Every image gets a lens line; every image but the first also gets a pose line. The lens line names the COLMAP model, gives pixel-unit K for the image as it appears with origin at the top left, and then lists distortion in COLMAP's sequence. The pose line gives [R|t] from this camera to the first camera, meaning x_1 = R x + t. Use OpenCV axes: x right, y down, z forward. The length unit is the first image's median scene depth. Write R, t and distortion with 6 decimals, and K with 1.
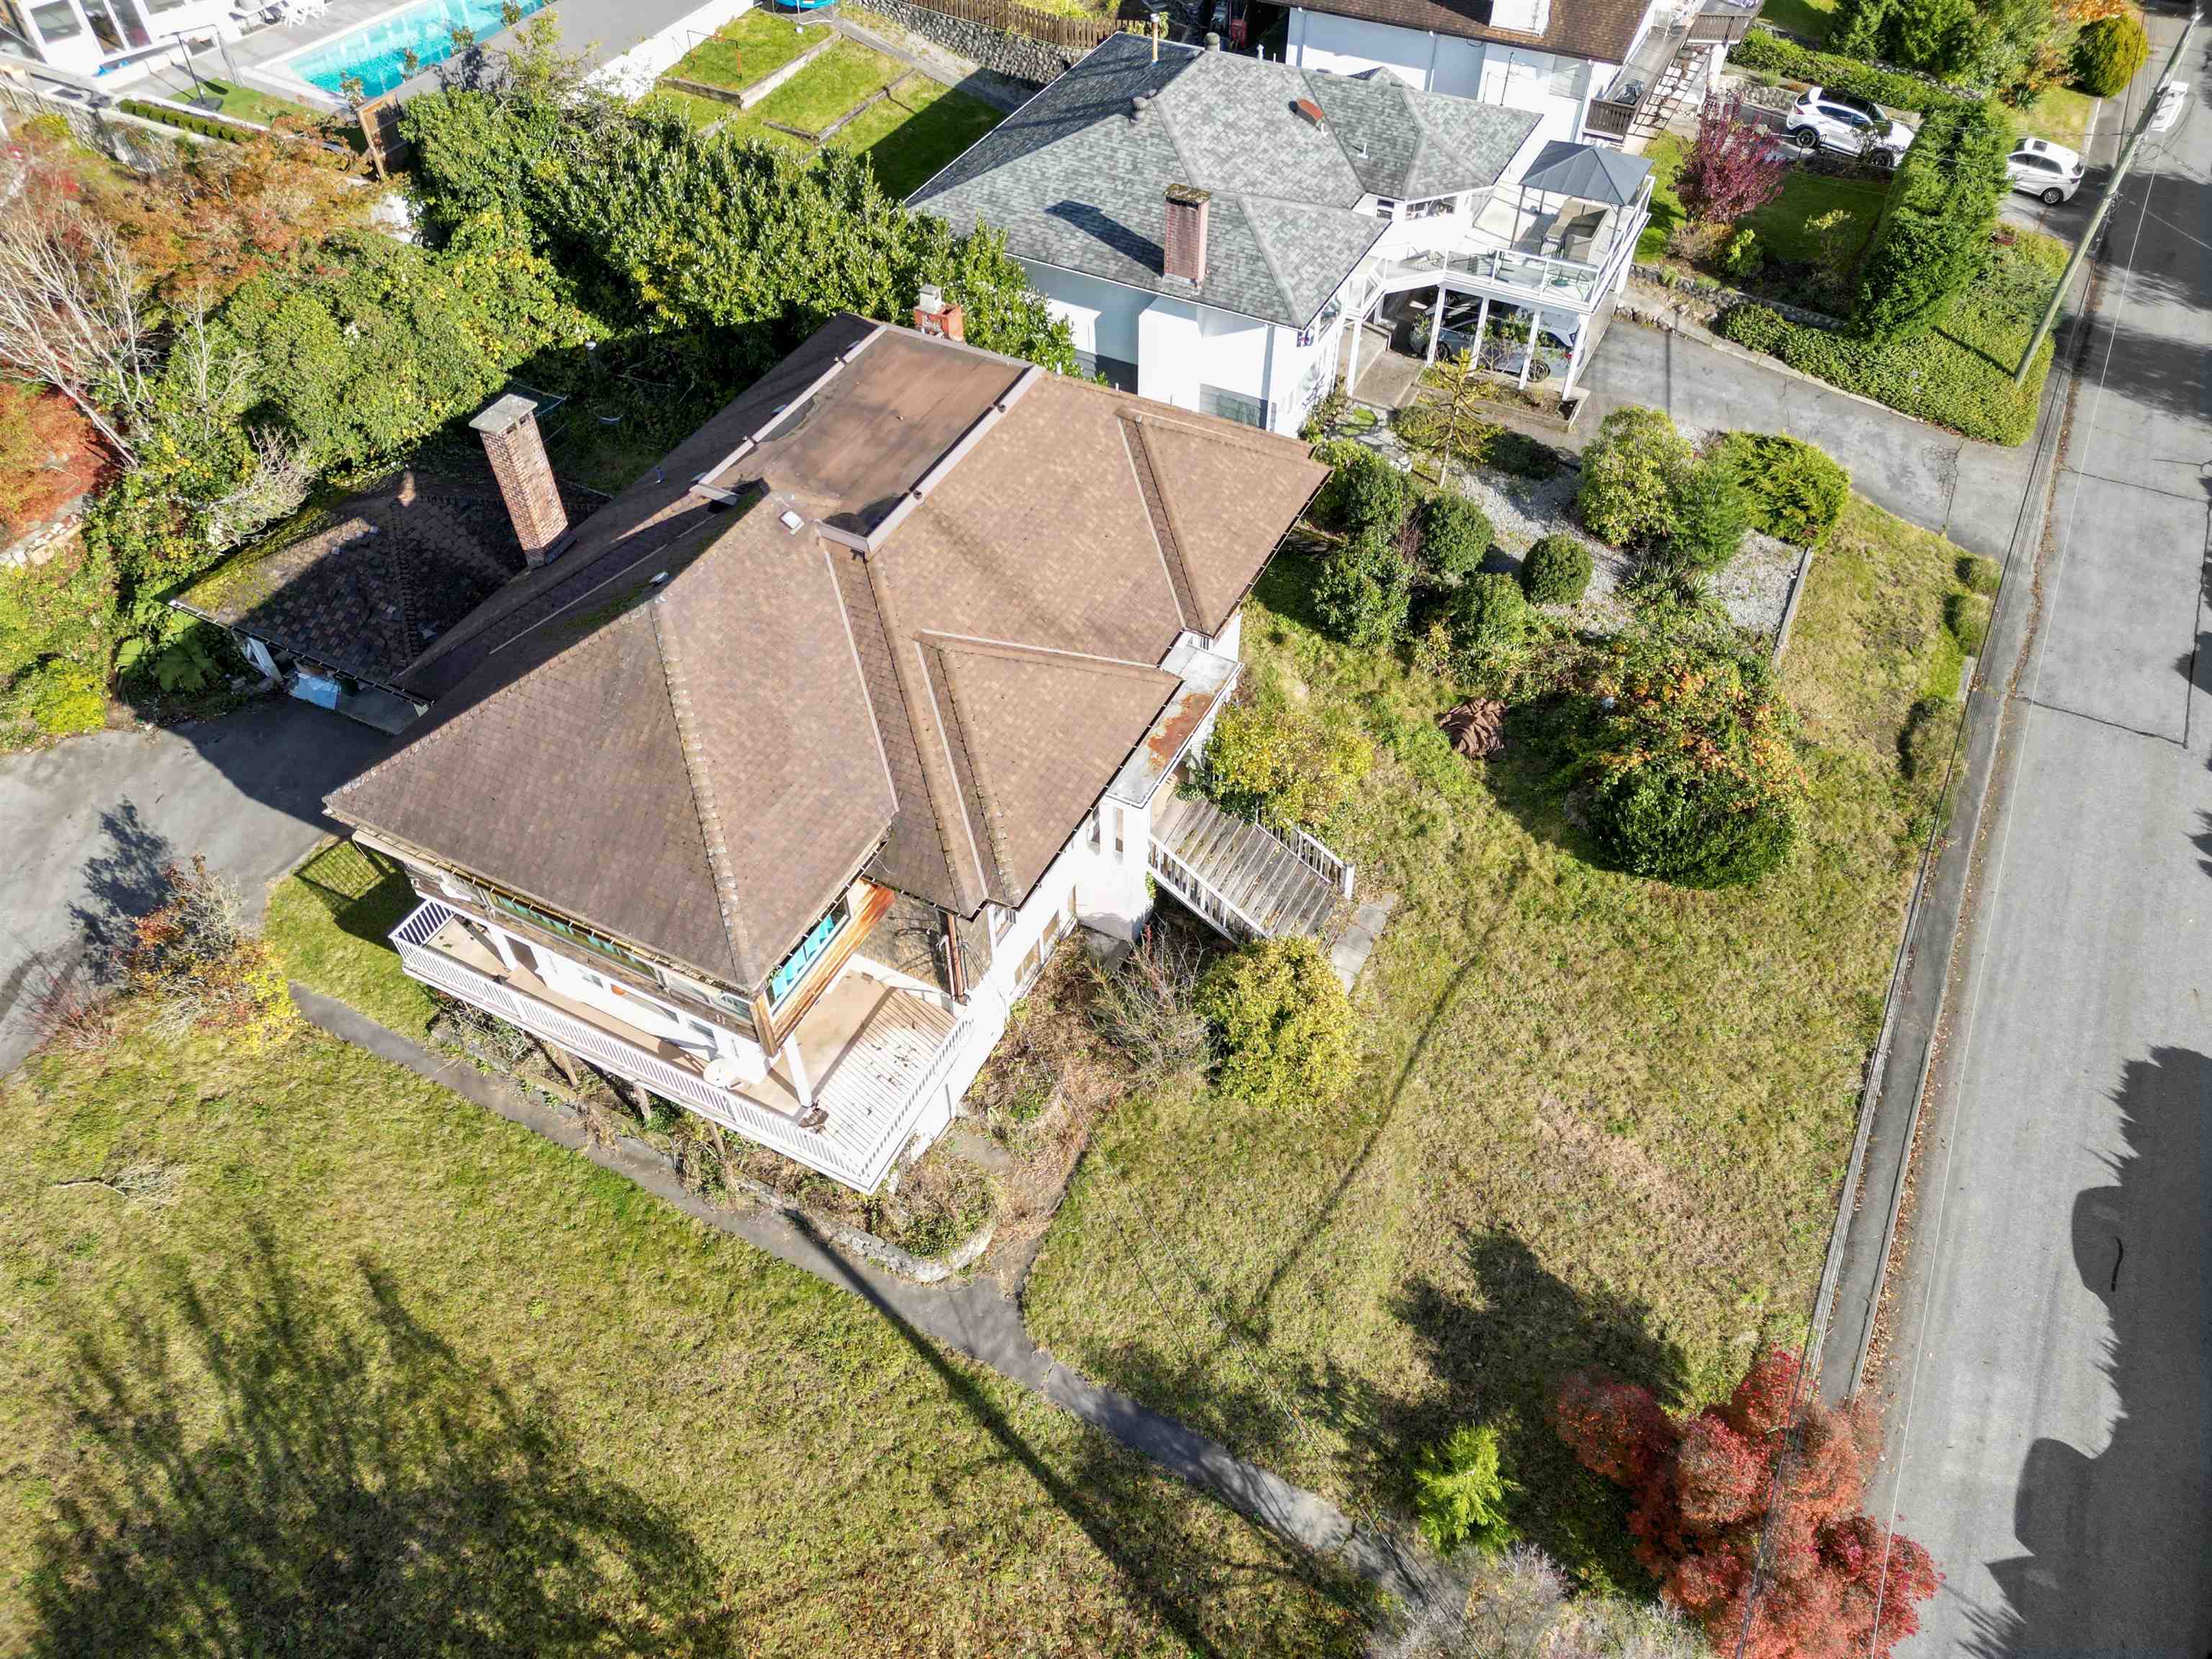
lens RADIAL K [[1538.3, 0, 1114.0], [0, 1538.3, 828.1], [0, 0, 1]] dist [0.078270, -0.076354]
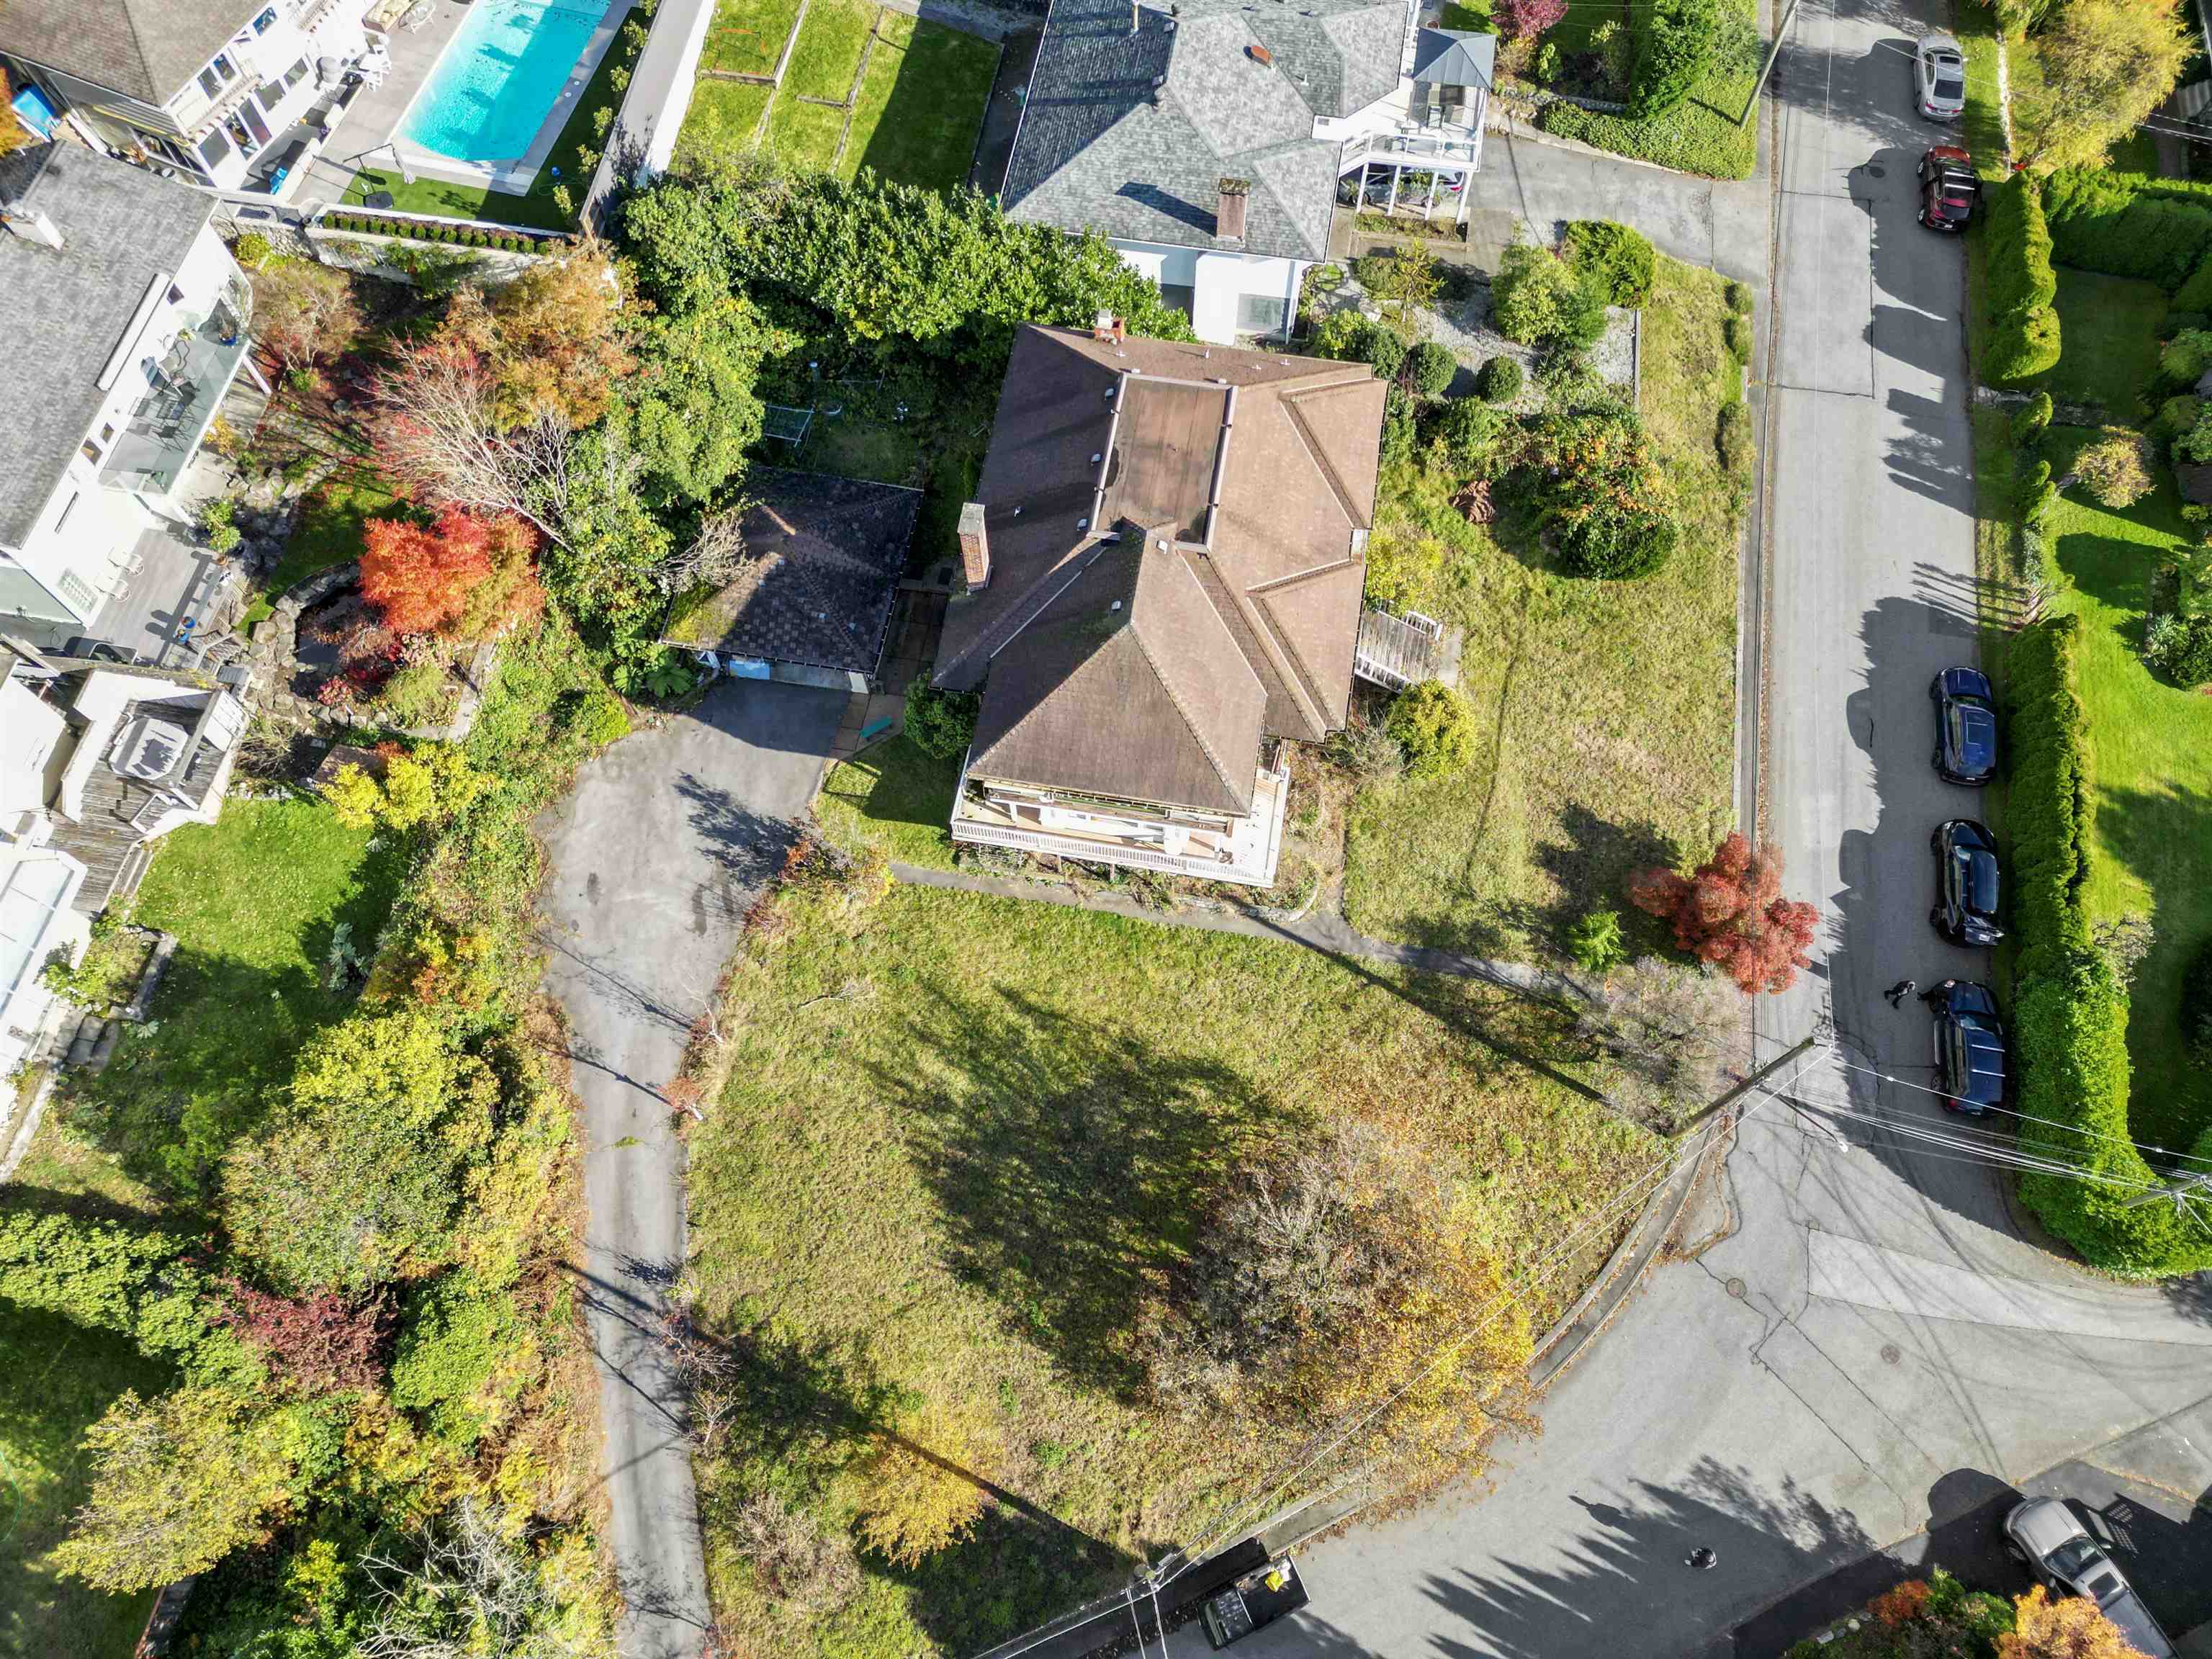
lens RADIAL K [[1538.3, 0, 1114.0], [0, 1538.3, 828.1], [0, 0, 1]] dist [0.078270, -0.076354]
pose [[0.954446, -0.271431, 0.123928, -0.413692], [0.224419, 0.926726, 0.301356, -0.323180], [-0.196645, -0.259816, 0.945424, -0.522773]]
